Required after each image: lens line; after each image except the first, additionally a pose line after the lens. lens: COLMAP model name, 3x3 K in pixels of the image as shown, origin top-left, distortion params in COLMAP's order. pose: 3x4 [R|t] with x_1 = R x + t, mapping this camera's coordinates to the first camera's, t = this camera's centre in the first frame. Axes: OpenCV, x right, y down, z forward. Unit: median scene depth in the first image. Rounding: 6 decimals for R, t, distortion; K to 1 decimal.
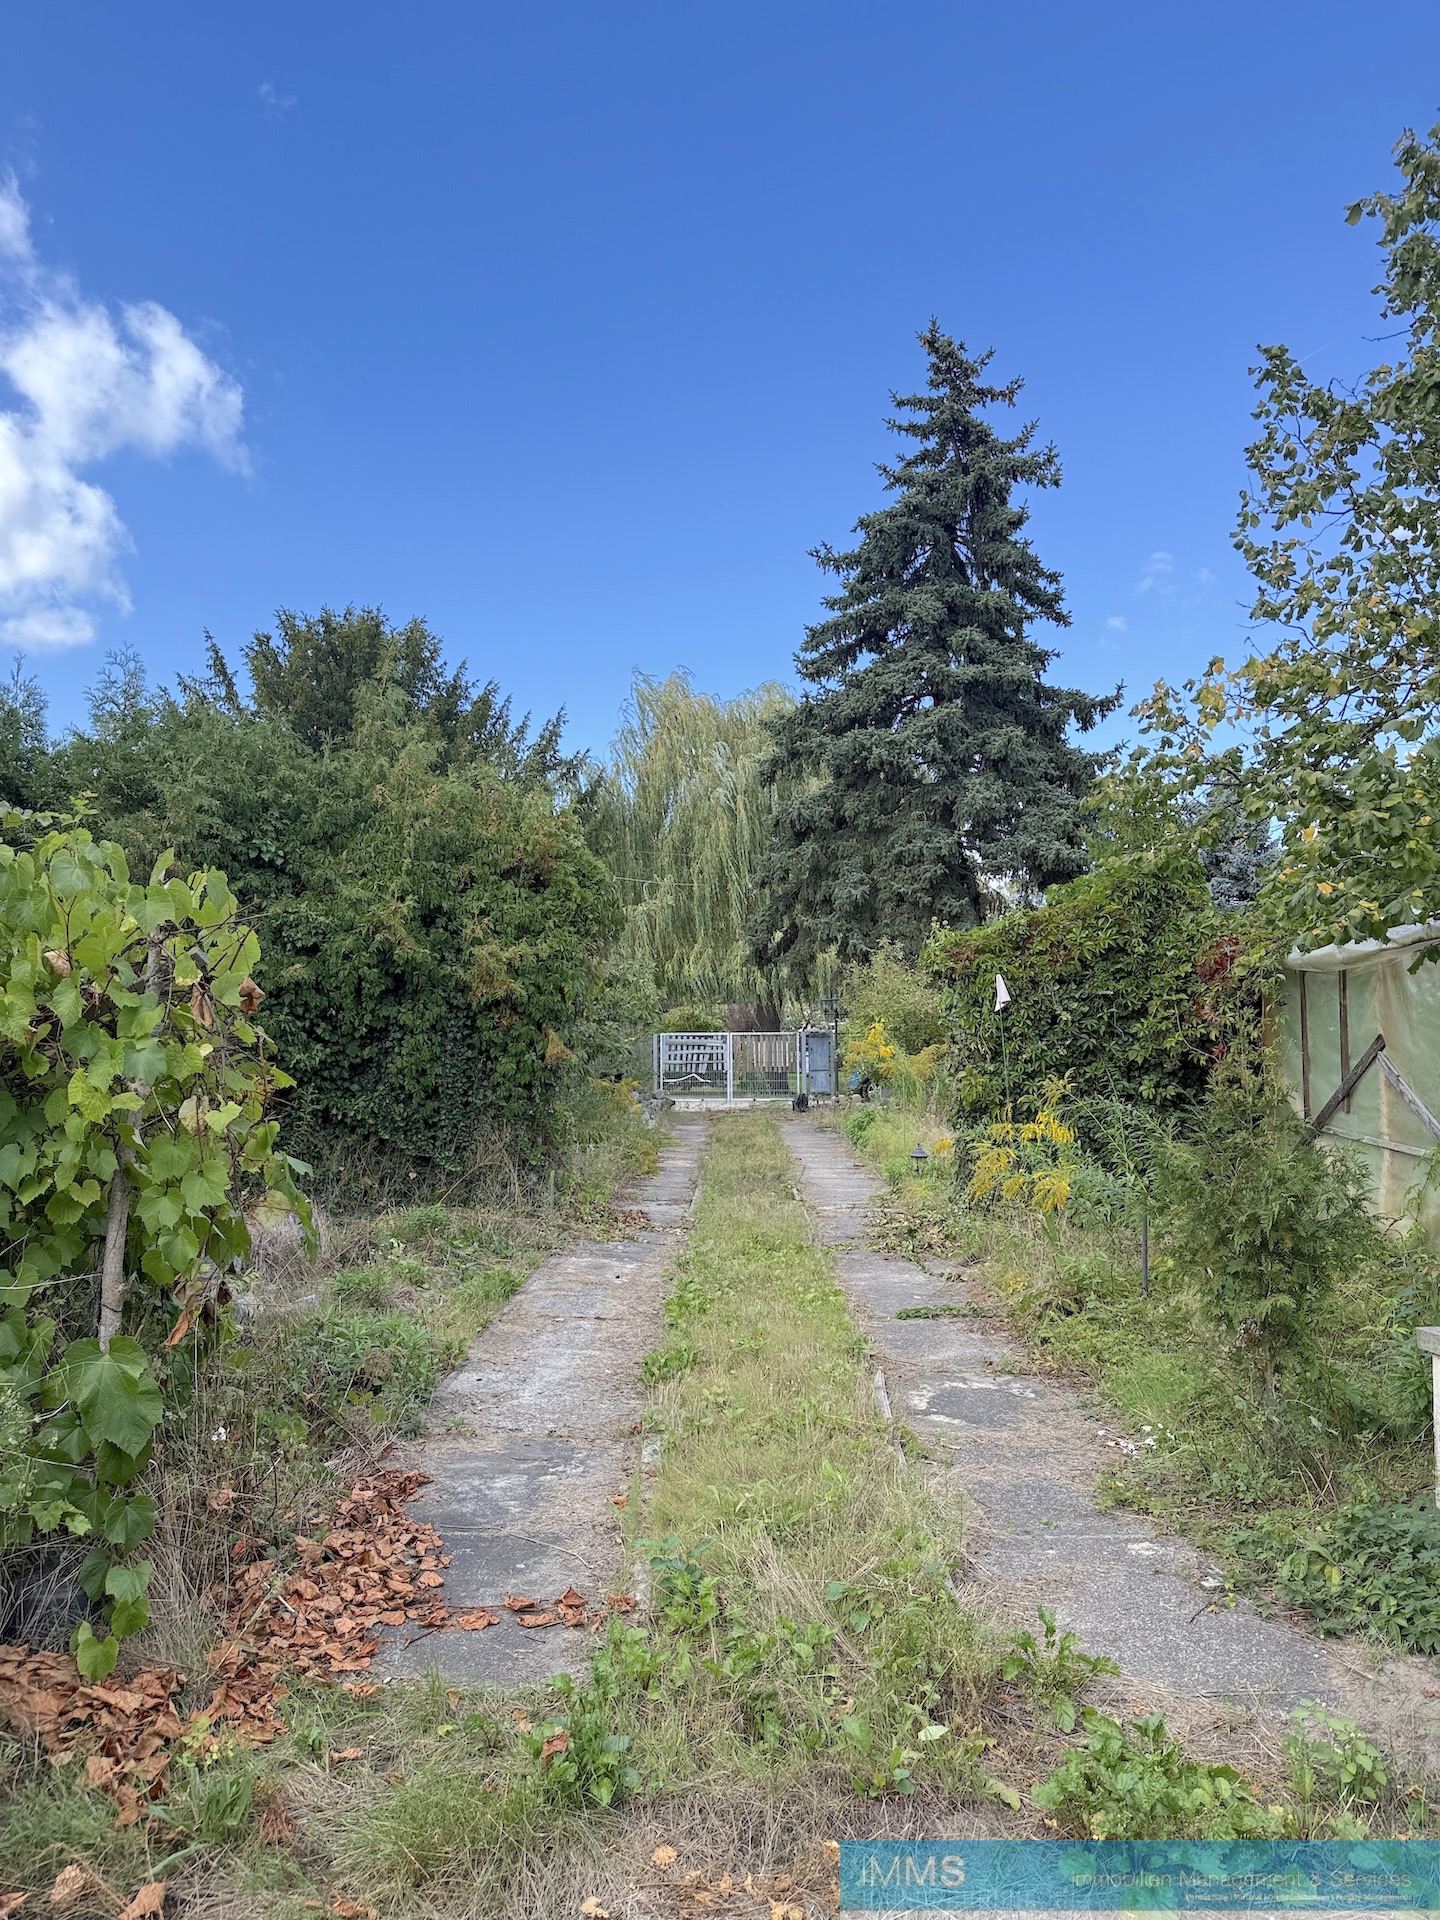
lens RADIAL K [[1315.7, 0, 714.8], [0, 1315.7, 964.4], [0, 0, 1]] dist [0.033135, -0.006188]
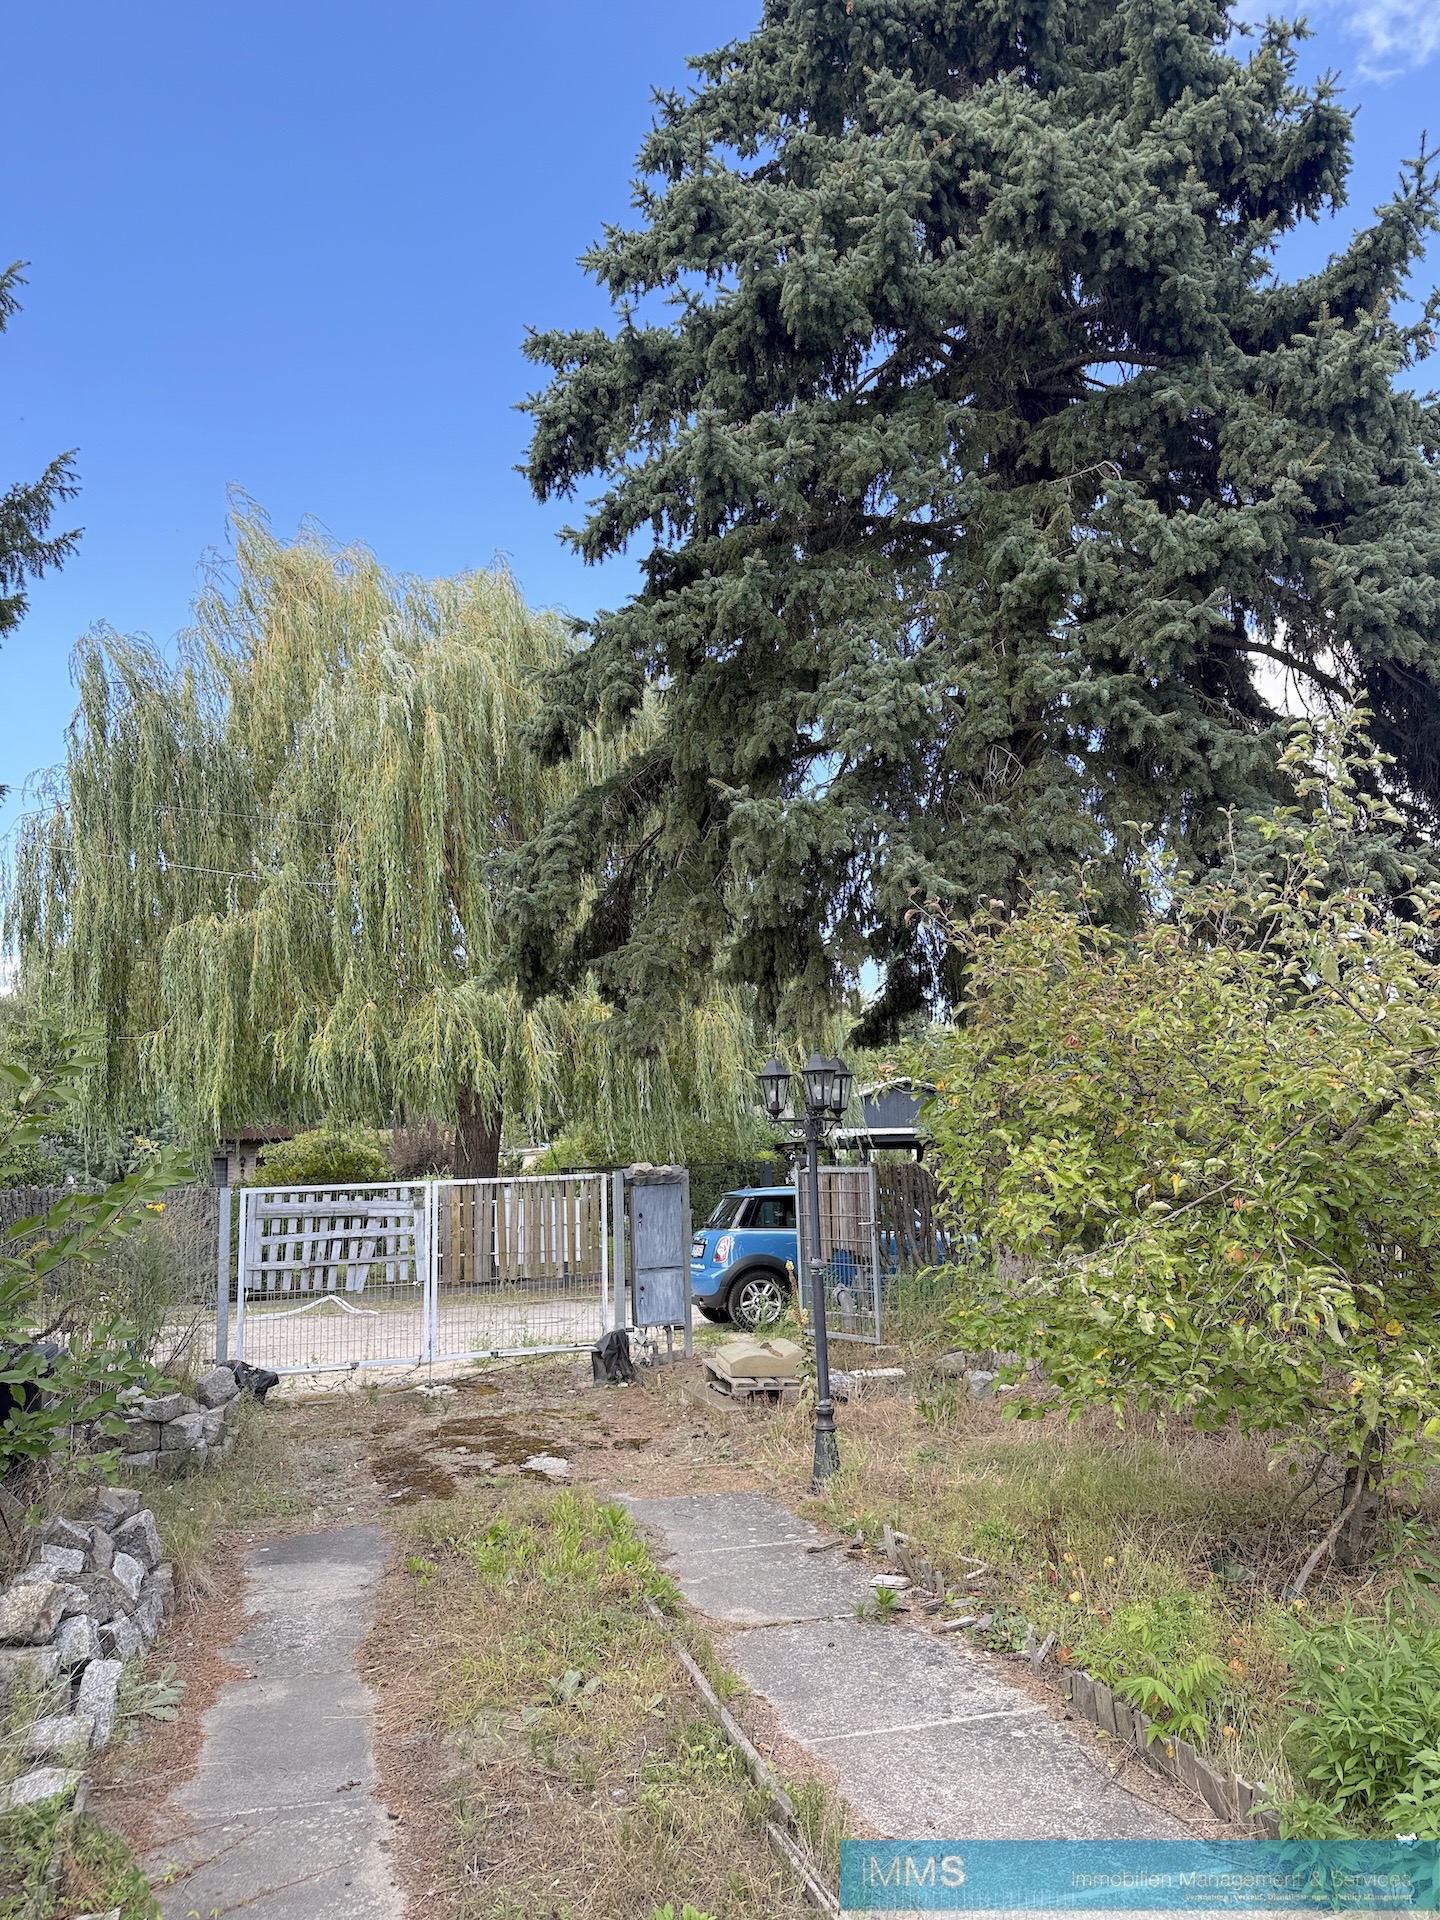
lens RADIAL K [[1349.9, 0, 722.2], [0, 1349.9, 951.1], [0, 0, 1]] dist [0.052691, -0.063084]
pose [[0.965615, 0.019092, 0.259272, -0.012394], [0.008789, 0.994332, -0.105954, 0.031838], [-0.259826, 0.104590, 0.959975, 0.672277]]
